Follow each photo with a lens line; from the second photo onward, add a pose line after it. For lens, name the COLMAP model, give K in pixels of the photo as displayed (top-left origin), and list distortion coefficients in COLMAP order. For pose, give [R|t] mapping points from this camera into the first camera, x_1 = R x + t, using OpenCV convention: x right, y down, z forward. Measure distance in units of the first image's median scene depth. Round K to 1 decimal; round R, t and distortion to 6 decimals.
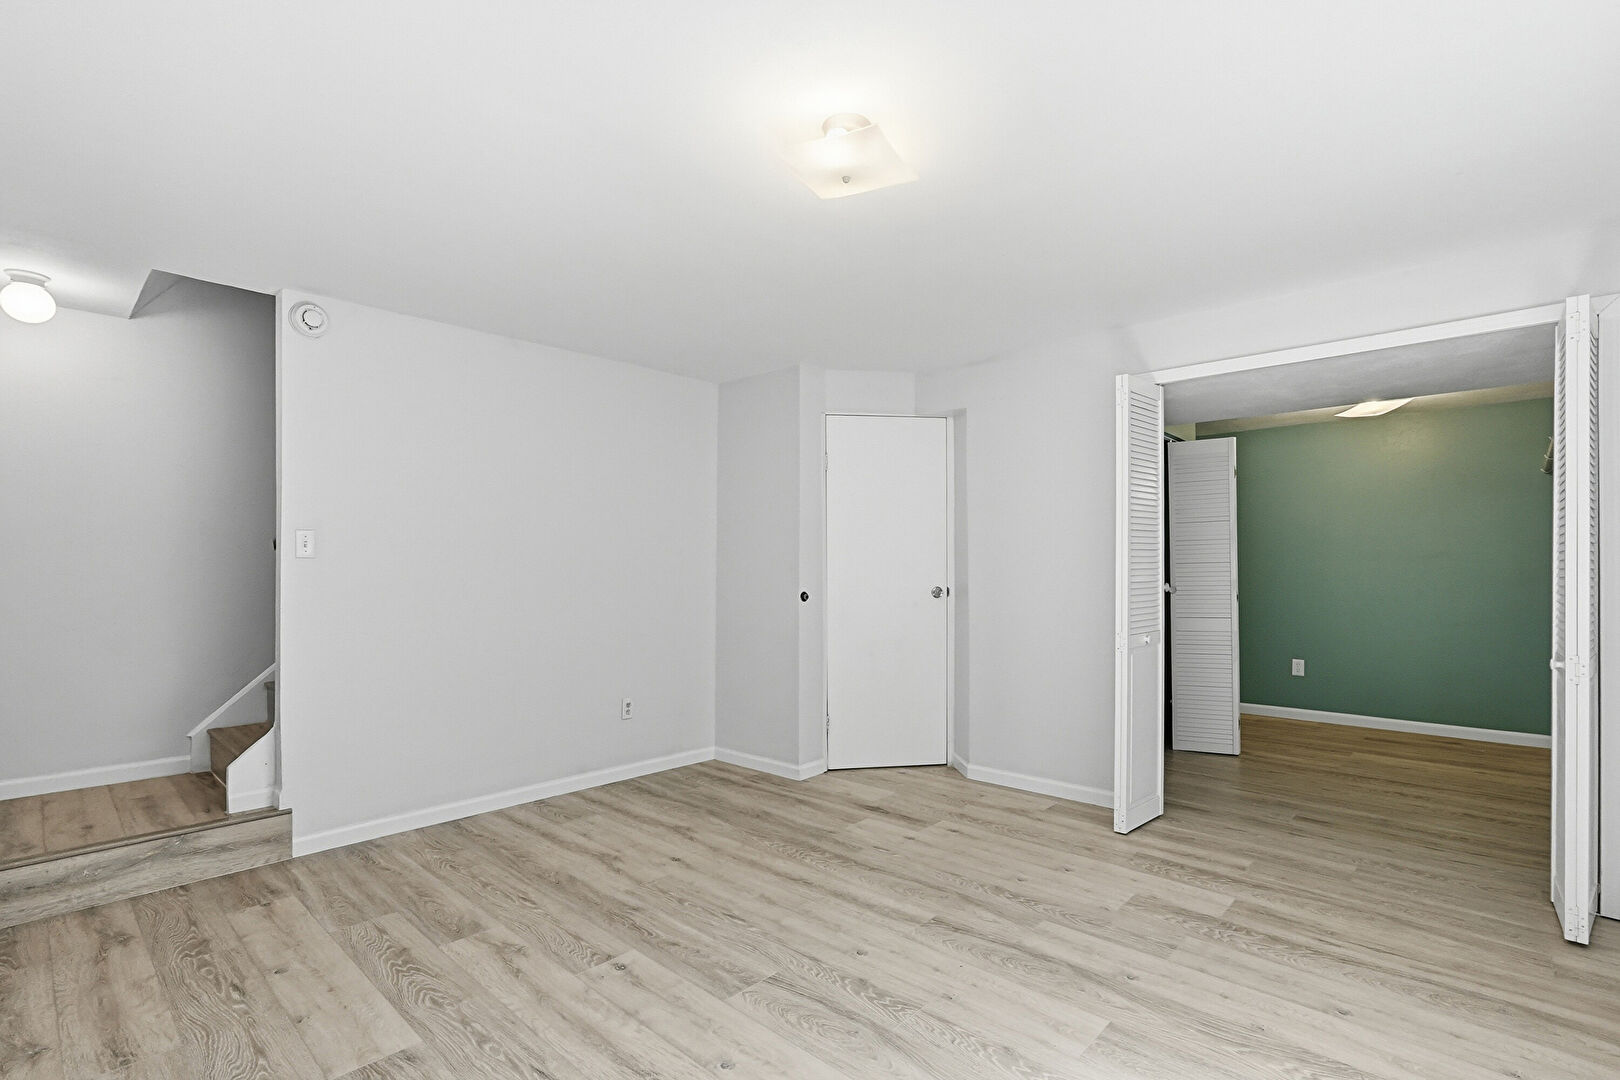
lens RADIAL K [[769.9, 0, 803.4], [0, 769.9, 553.7], [0, 0, 1]] dist [0.002014, 0.002329]
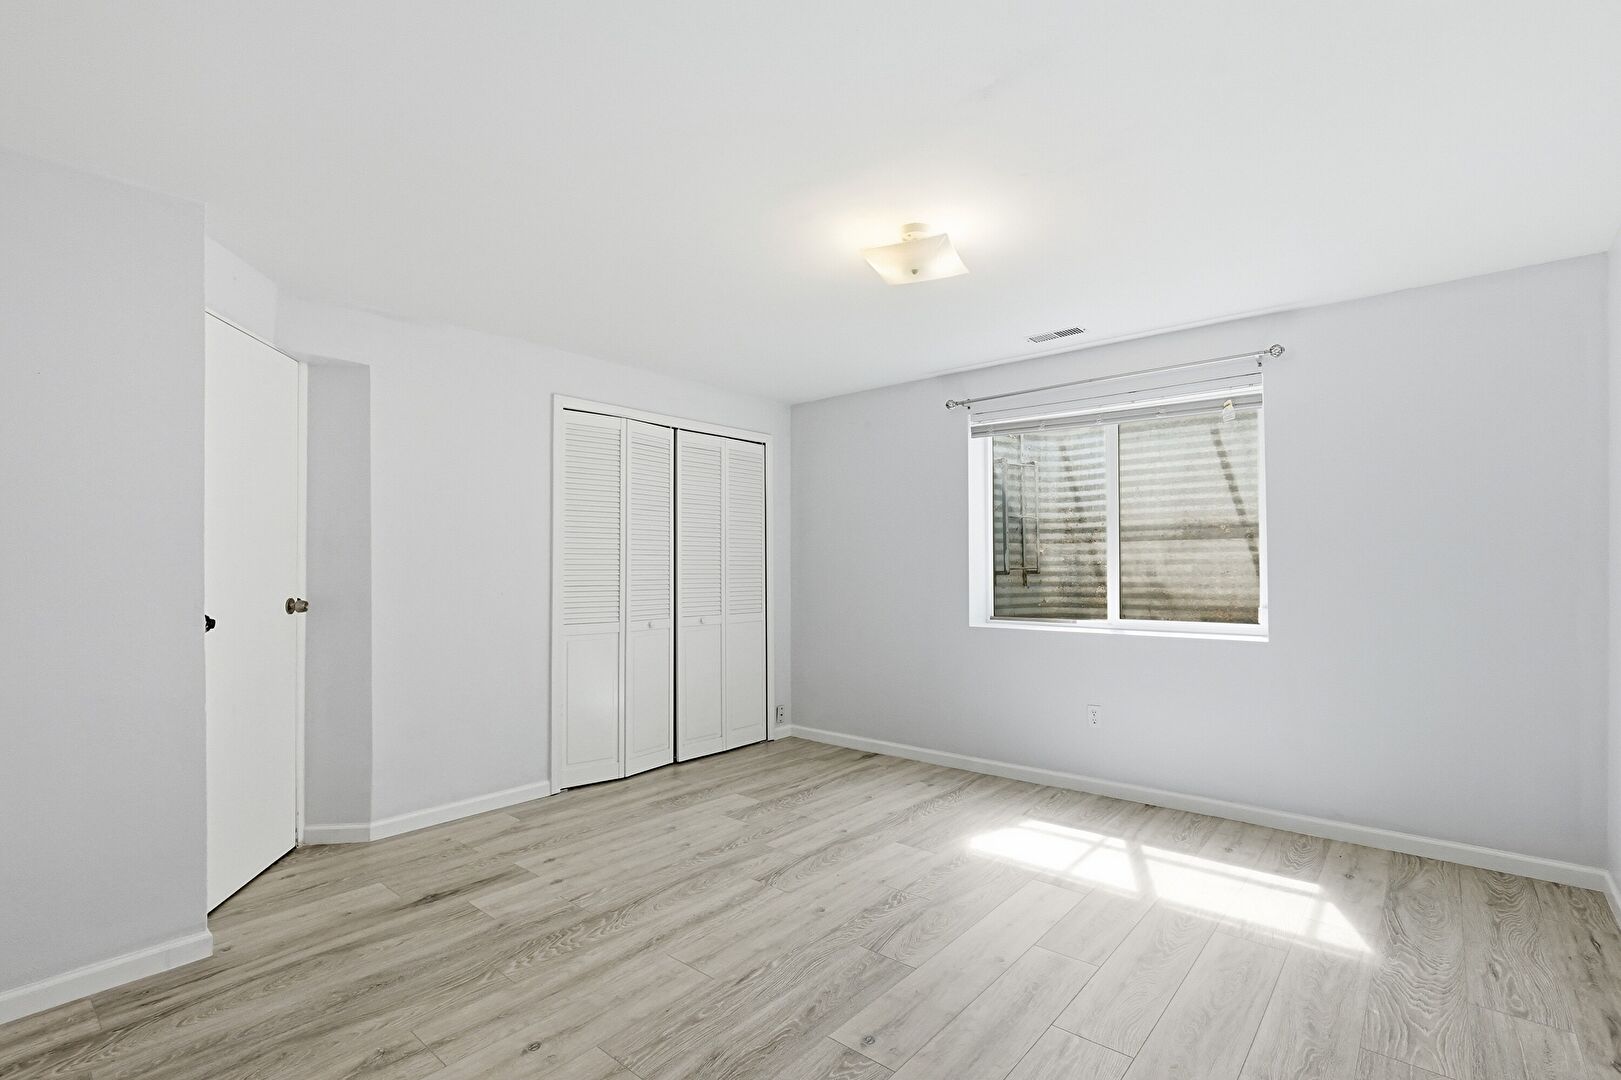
lens RADIAL K [[770.3, 0, 803.3], [0, 770.3, 548.6], [0, 0, 1]] dist [0.002014, 0.002329]
pose [[-0.068125, 0.028592, 0.997267, -0.866008], [-0.019260, 0.999365, -0.029968, 0.016029], [-0.997491, -0.021249, -0.067531, 0.899505]]
